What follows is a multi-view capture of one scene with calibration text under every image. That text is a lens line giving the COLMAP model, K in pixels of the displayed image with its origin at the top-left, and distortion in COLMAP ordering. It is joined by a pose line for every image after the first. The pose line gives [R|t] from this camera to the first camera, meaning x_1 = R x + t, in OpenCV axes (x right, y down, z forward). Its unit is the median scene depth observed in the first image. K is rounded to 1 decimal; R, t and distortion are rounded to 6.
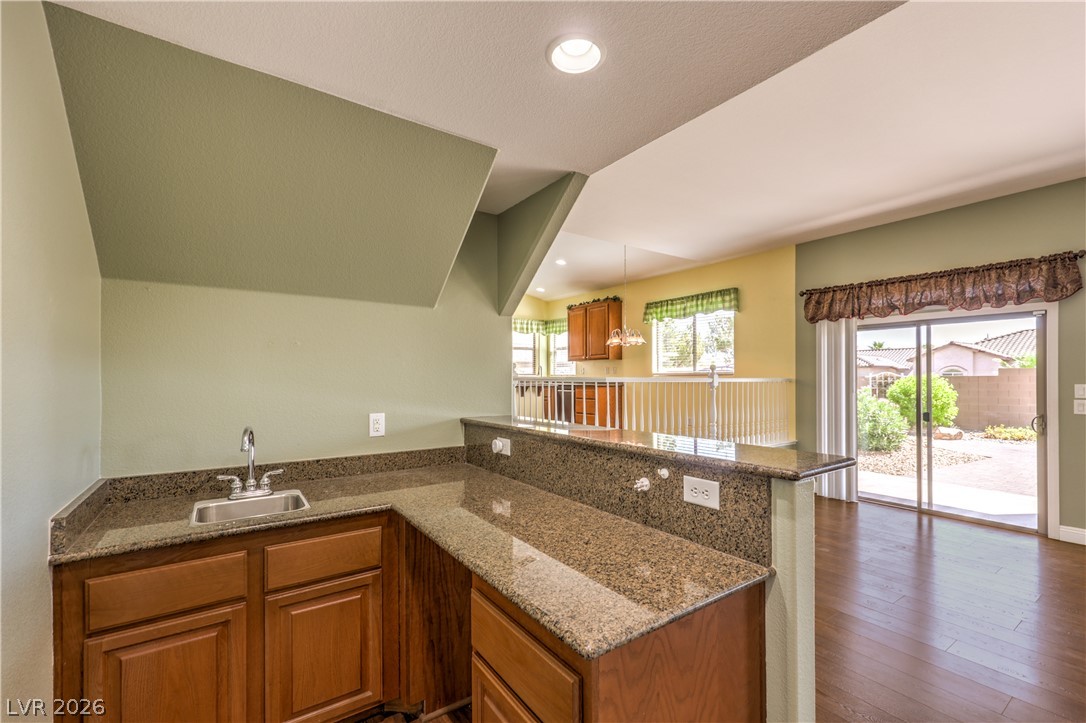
lens RADIAL K [[466.2, 0, 536.6], [0, 466.2, 376.2], [0, 0, 1]] dist [0.000461, -0.000212]
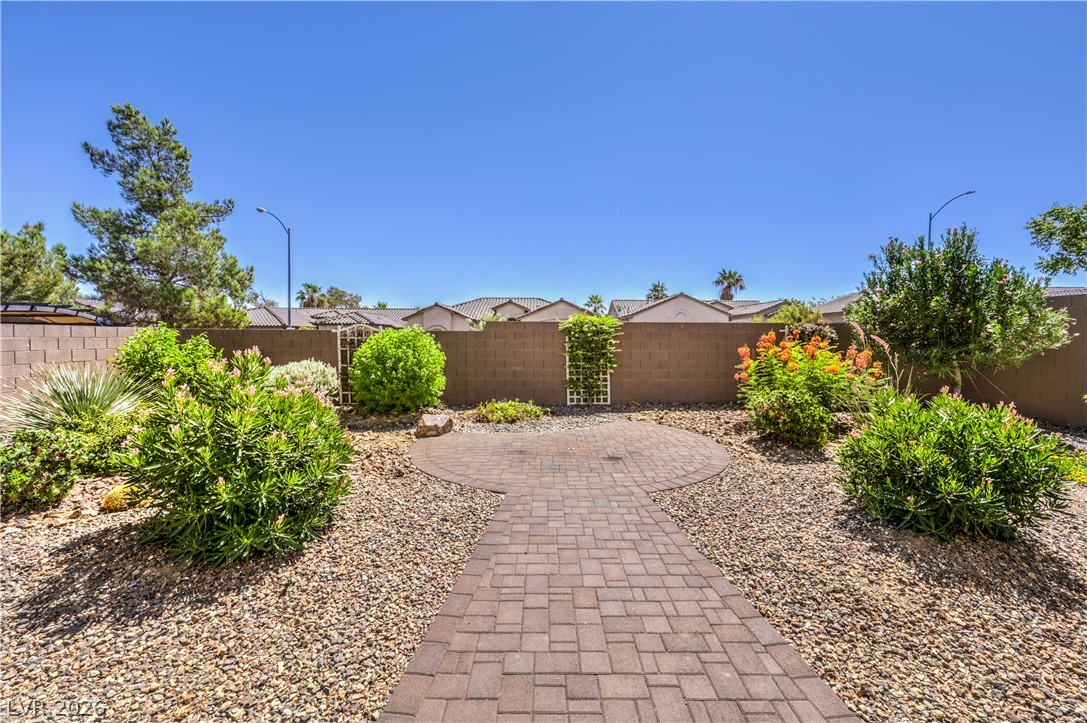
lens RADIAL K [[443.8, 0, 549.8], [0, 443.8, 353.4], [0, 0, 1]] dist [0.000267, 0.000110]
pose [[0.556802, -0.023565, 0.830311, 0.745585], [-0.011177, 0.999294, 0.035856, 0.013158], [-0.830570, -0.029245, 0.556146, 0.850591]]
